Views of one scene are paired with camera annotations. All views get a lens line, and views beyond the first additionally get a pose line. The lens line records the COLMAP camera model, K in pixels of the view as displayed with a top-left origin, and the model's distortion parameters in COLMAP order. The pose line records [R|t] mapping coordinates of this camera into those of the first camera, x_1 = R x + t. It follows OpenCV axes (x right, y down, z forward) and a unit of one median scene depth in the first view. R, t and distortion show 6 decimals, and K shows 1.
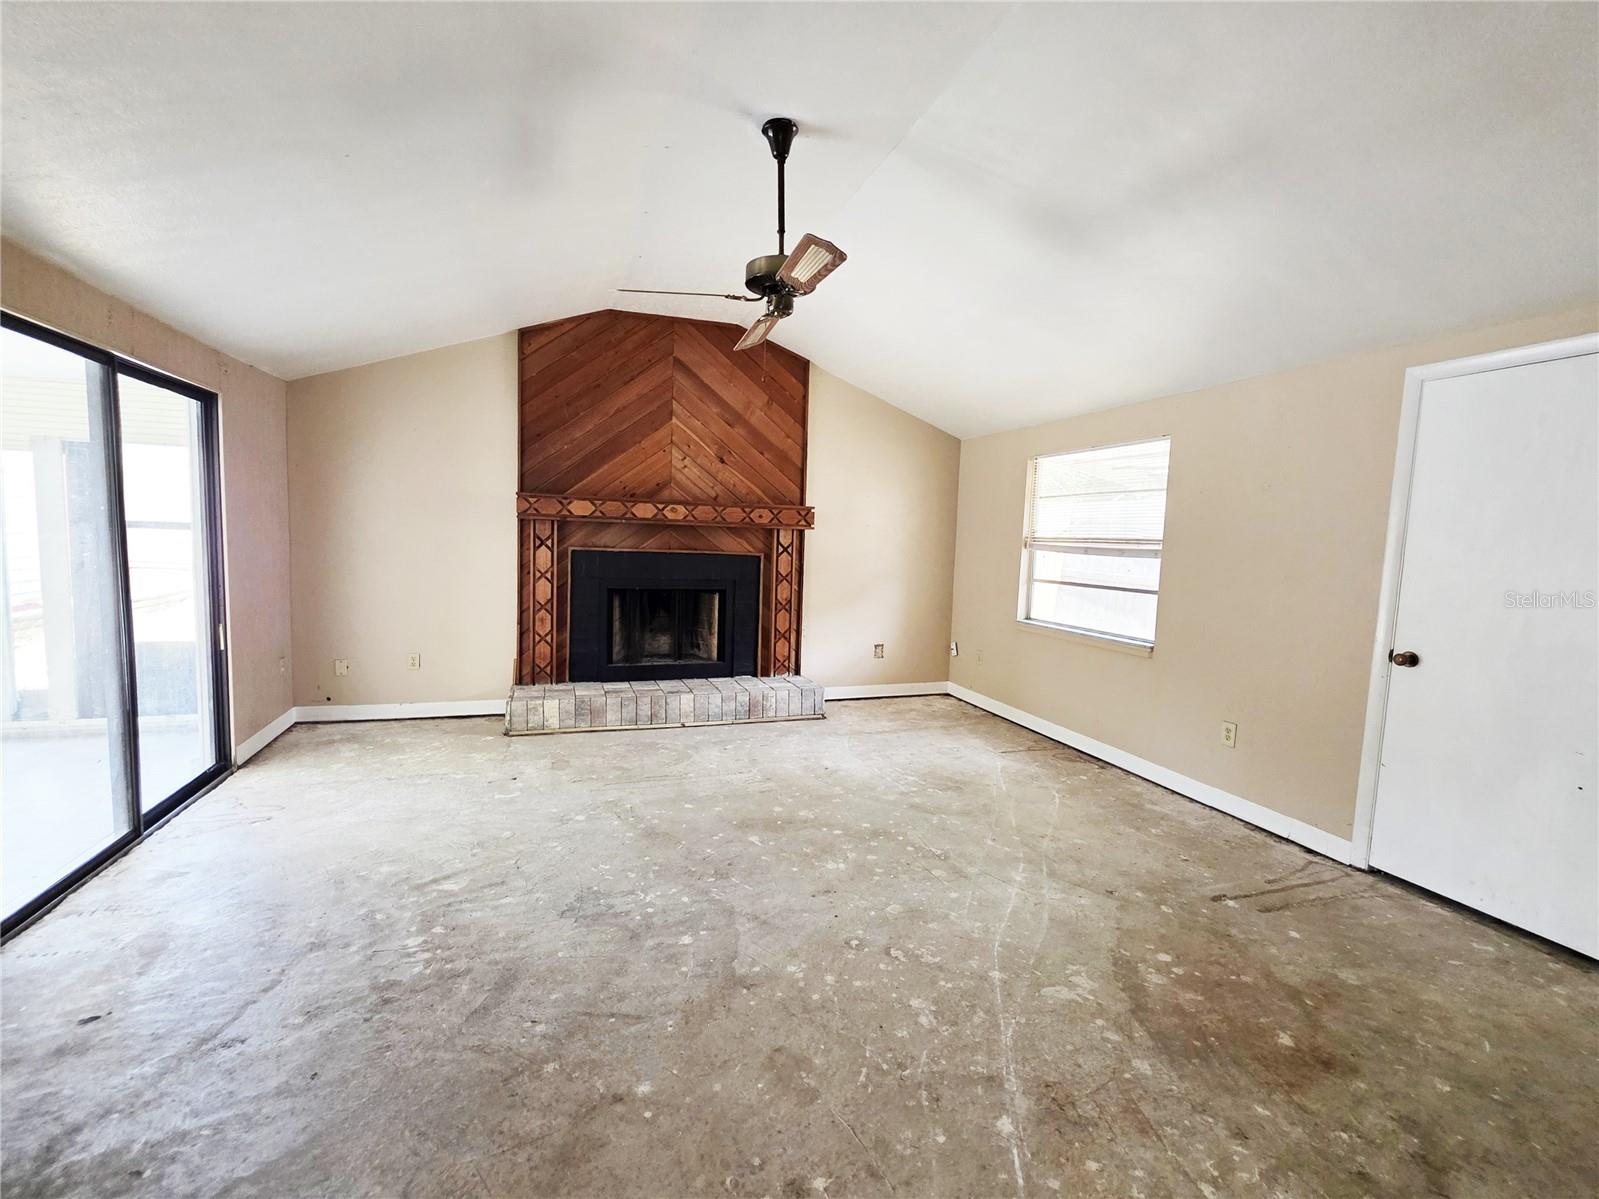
lens RADIAL K [[655.1, 0, 792.5], [0, 655.1, 598.6], [0, 0, 1]] dist [0.000276, 0.000262]
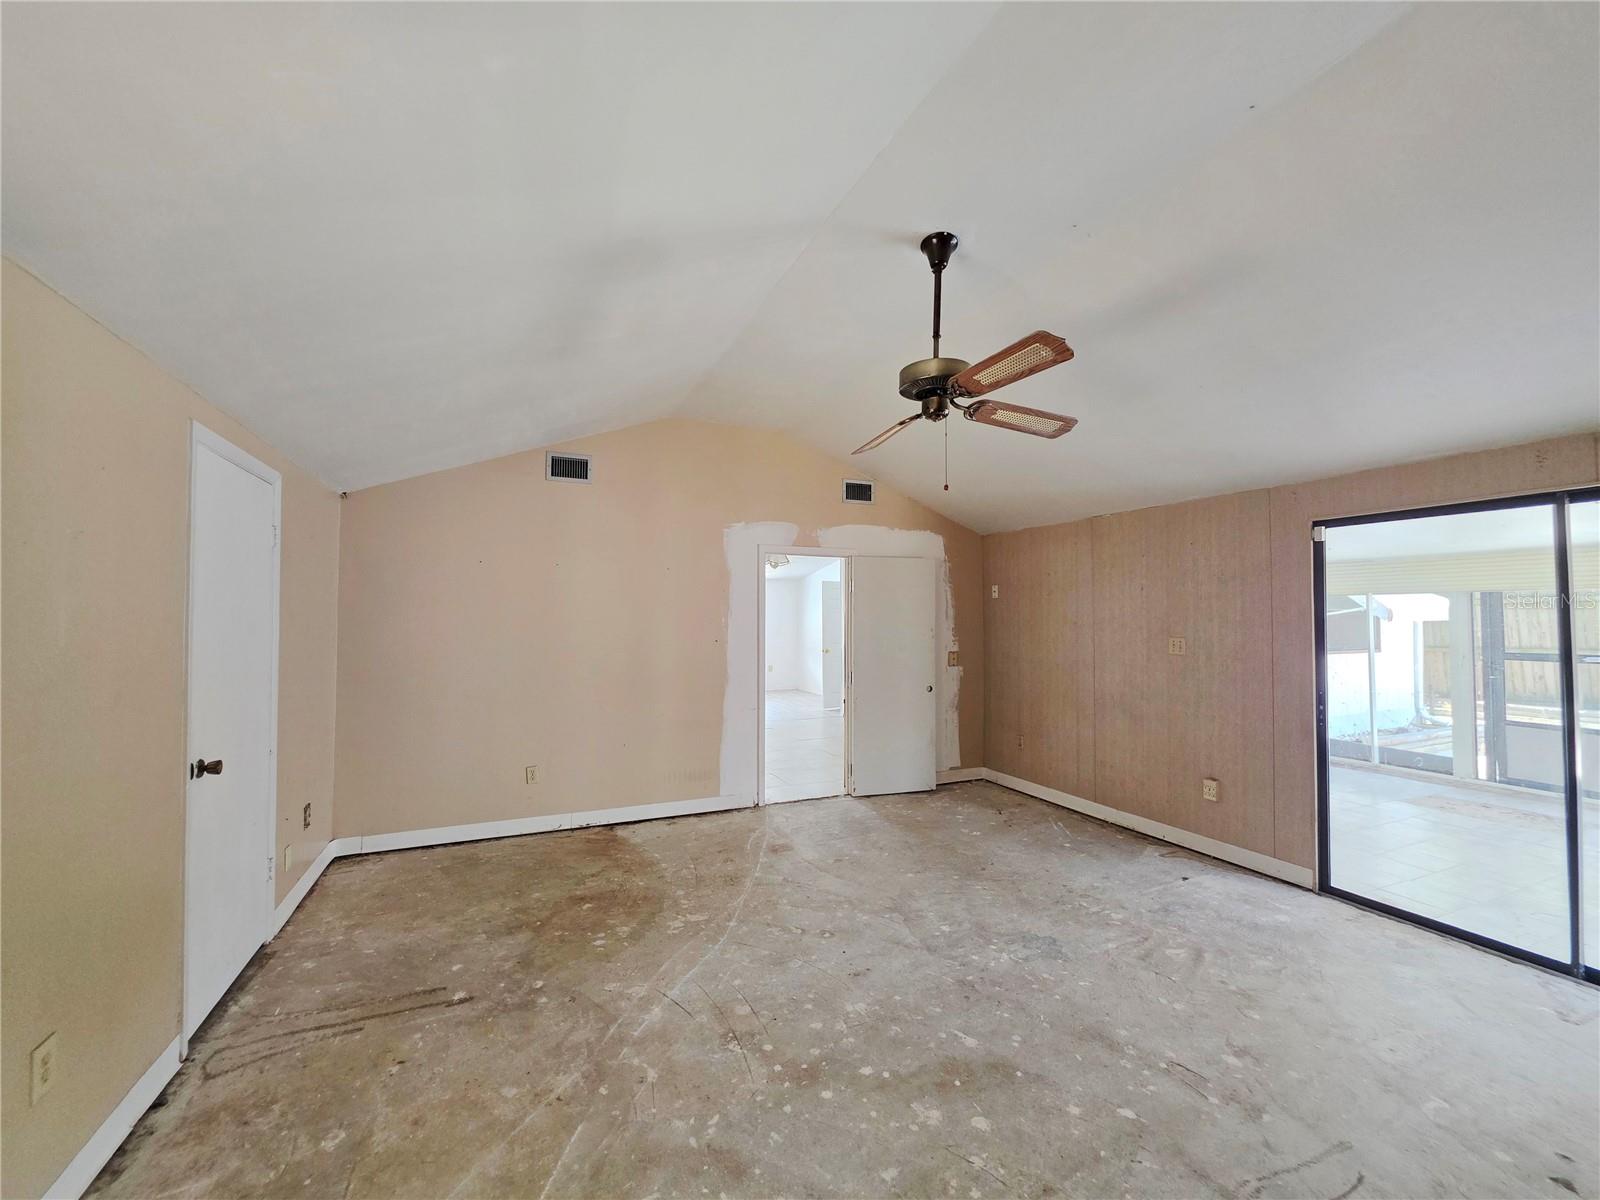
lens RADIAL K [[655.5, 0, 793.0], [0, 655.5, 599.1], [0, 0, 1]] dist [0.000276, 0.000262]
pose [[-0.994227, -0.036415, -0.100924, 0.290798], [-0.042980, 0.997046, 0.063658, -0.228119], [0.098308, 0.067629, -0.992855, 2.038901]]
